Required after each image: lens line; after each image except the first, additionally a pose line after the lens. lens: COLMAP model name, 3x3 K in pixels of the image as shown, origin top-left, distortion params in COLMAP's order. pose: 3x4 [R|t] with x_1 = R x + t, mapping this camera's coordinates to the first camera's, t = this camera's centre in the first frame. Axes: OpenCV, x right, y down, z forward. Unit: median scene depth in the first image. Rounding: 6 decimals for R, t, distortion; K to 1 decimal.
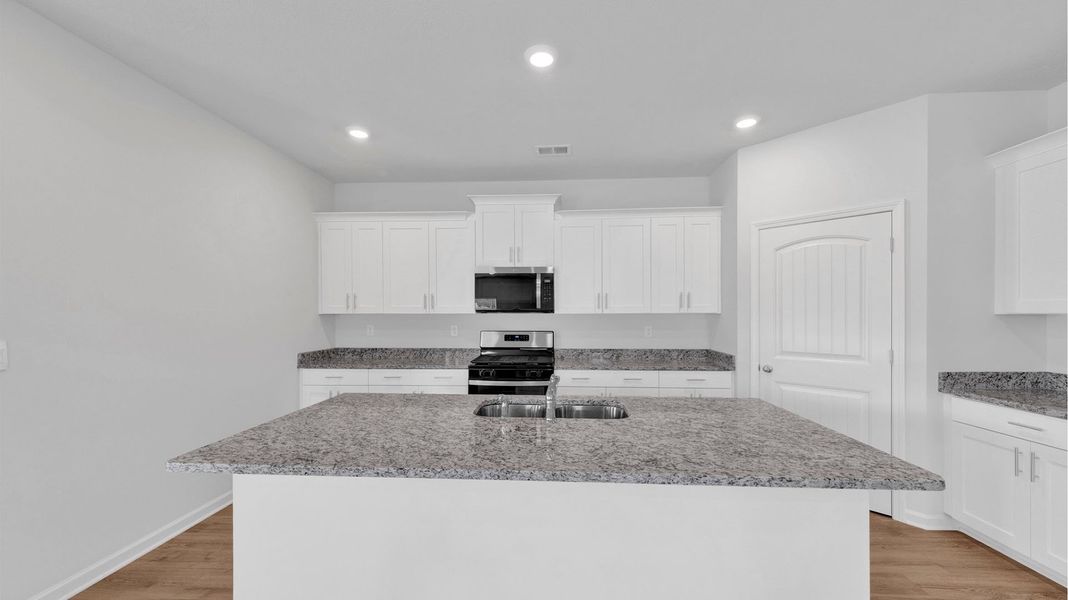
lens RADIAL K [[400.0, 0, 534.4], [0, 400.0, 314.5], [0, 0, 1]] dist [0.005444, -0.000158]
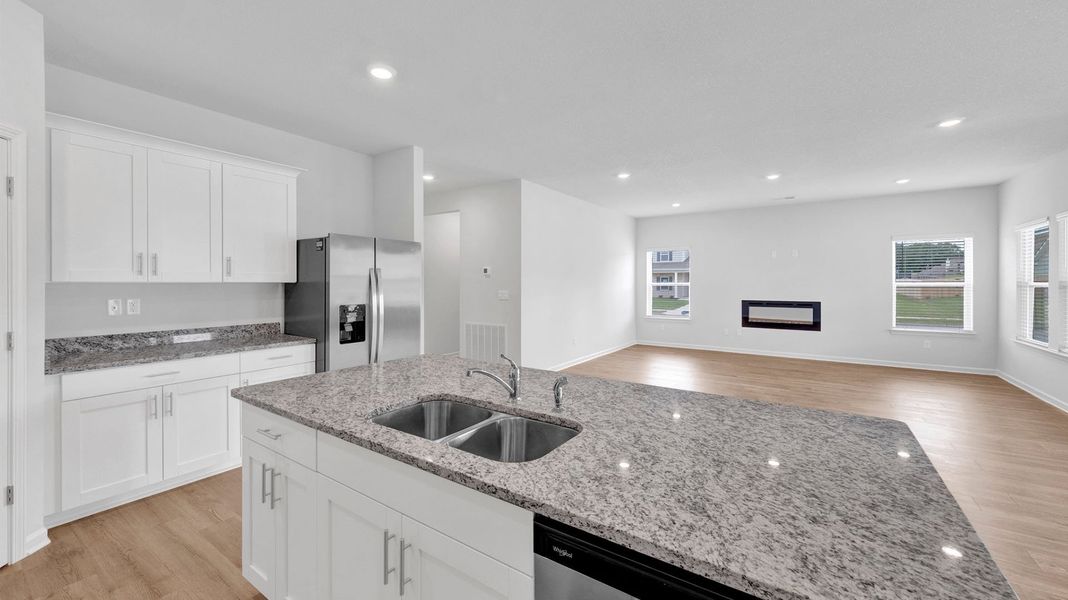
lens RADIAL K [[411.0, 0, 542.0], [0, 411.0, 284.8], [0, 0, 1]] dist [0.011991, -0.004809]
pose [[-0.862628, -0.001801, 0.505836, -0.227541], [0.001363, 0.999982, 0.005886, 0.000141], [-0.505837, 0.005767, -0.862610, 0.837670]]
